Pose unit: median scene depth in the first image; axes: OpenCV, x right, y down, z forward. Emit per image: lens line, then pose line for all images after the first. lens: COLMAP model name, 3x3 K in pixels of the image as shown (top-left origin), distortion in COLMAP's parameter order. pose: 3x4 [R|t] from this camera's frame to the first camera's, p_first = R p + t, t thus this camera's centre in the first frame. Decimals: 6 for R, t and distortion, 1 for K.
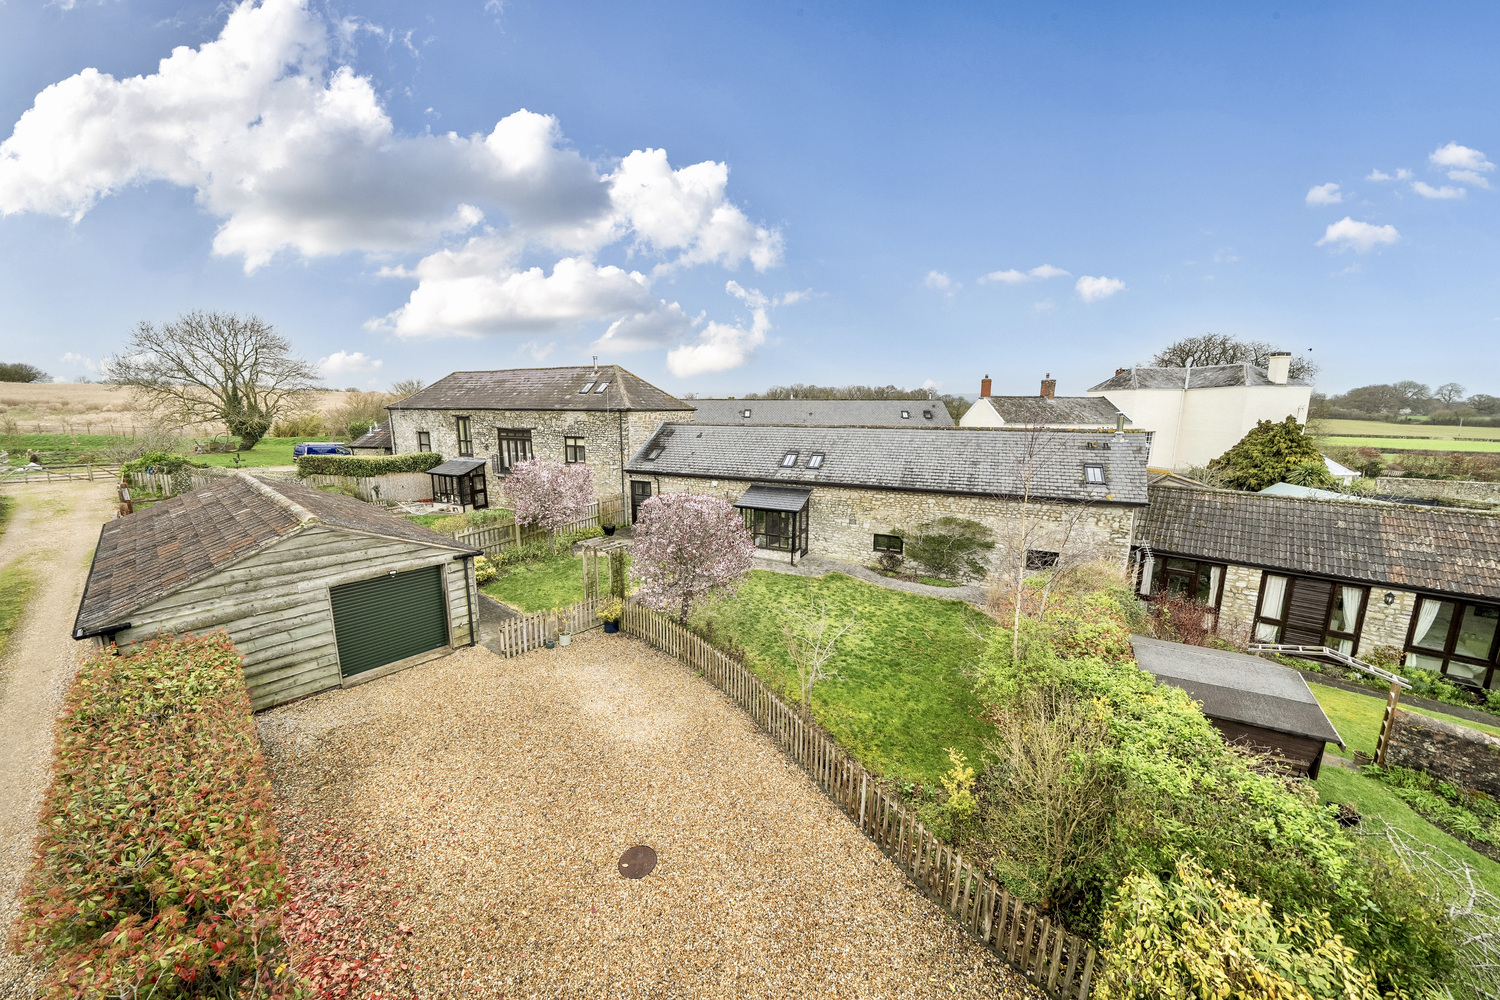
lens RADIAL K [[510.4, 0, 749.9], [0, 510.4, 500.9], [0, 0, 1]] dist [-0.000762, 0.000150]
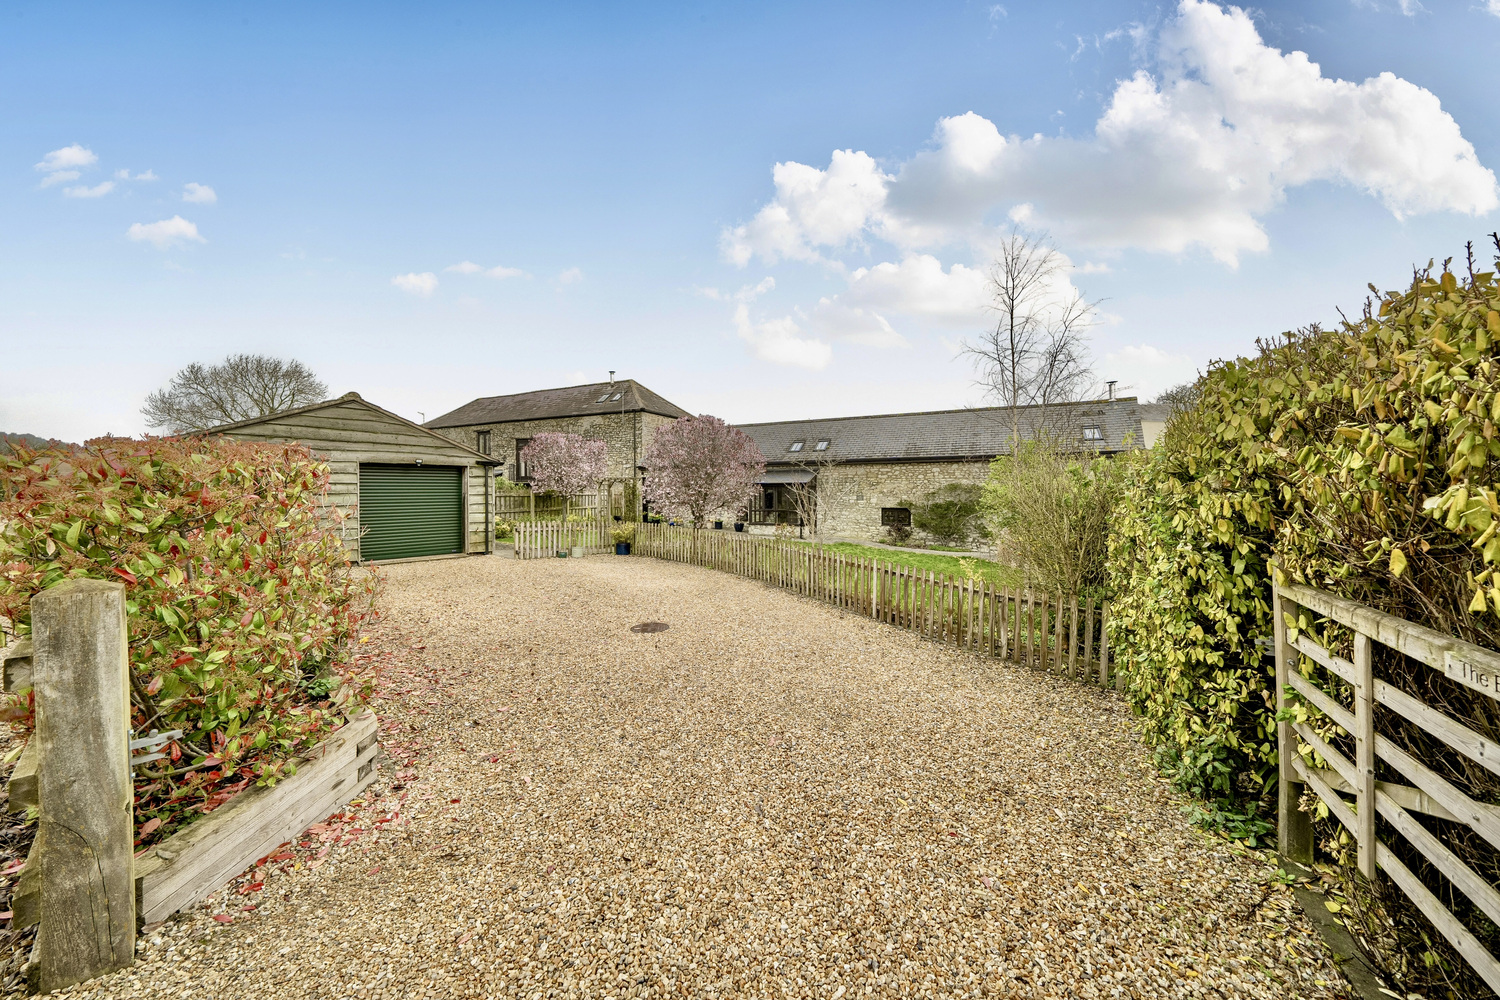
lens RADIAL K [[510.4, 0, 751.7], [0, 510.4, 493.9], [0, 0, 1]] dist [-0.000762, 0.000150]
pose [[0.999891, -0.008904, -0.011776, -0.002504], [0.006877, 0.986751, -0.162095, 0.202238], [0.013064, 0.161996, 0.986705, -0.007603]]
